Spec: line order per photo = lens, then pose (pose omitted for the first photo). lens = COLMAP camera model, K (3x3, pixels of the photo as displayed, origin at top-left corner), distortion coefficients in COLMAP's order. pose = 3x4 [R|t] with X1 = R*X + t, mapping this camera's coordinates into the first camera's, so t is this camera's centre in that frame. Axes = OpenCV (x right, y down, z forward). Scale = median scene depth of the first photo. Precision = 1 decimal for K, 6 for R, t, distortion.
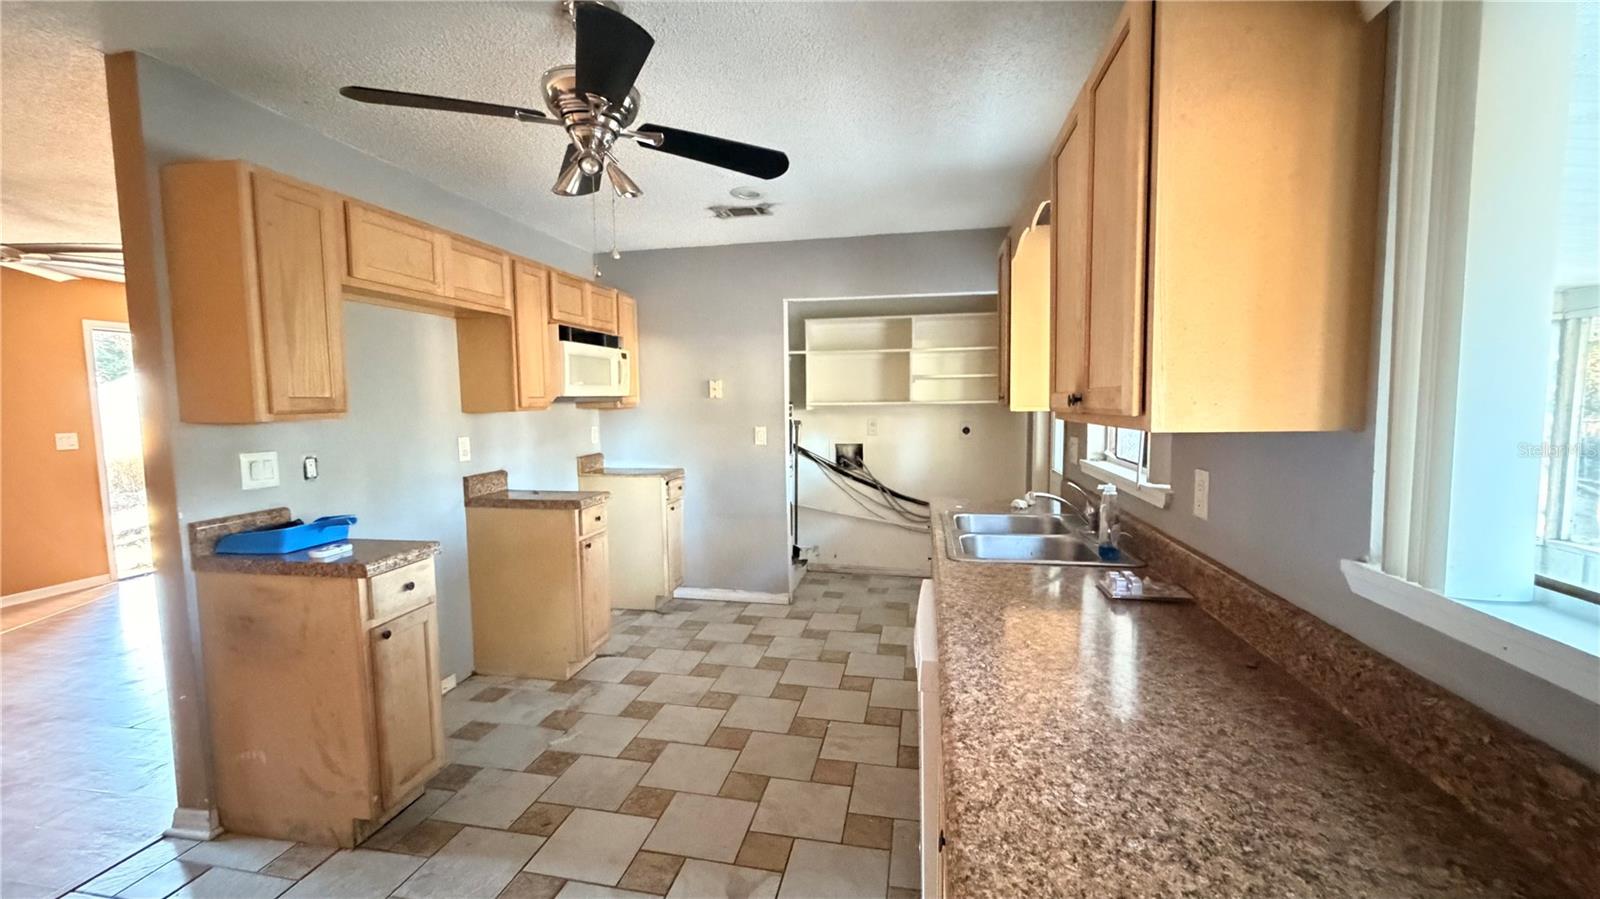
lens RADIAL K [[627.2, 0, 800.0], [0, 627.2, 449.5], [0, 0, 1]] dist [-0.000482, -0.000110]
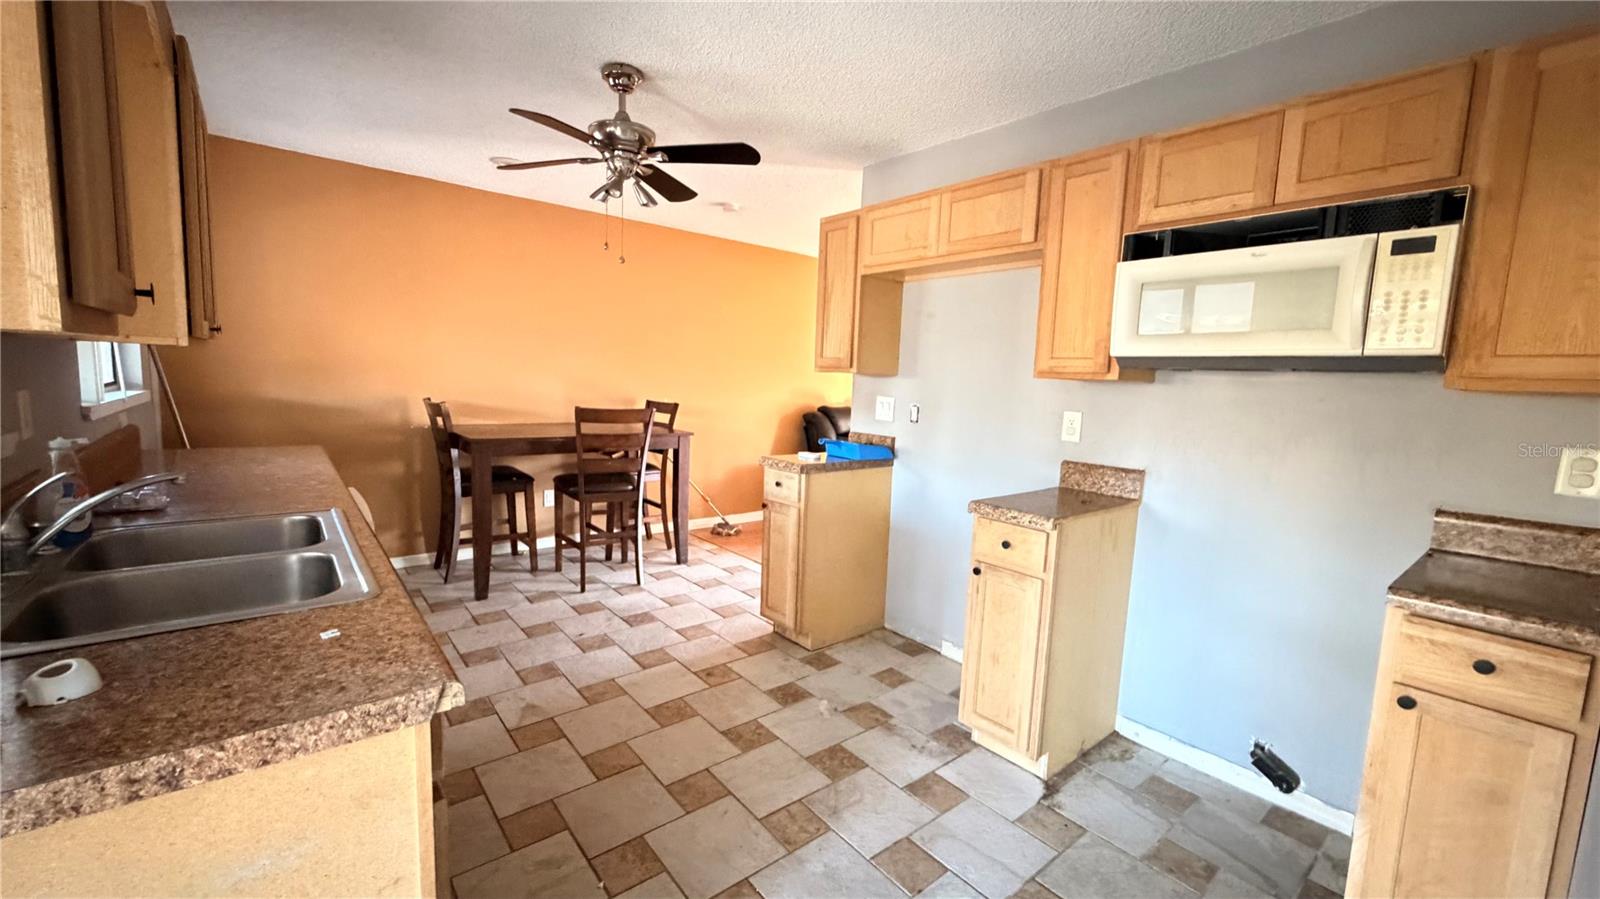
lens RADIAL K [[638.4, 0, 800.0], [0, 638.4, 449.5], [0, 0, 1]] dist [-0.001471, -0.000484]
pose [[-0.636842, 0.075292, -0.767309, 0.343424], [-0.092398, 0.980595, 0.172908, -0.088388], [0.765438, 0.181013, -0.617527, 1.377386]]
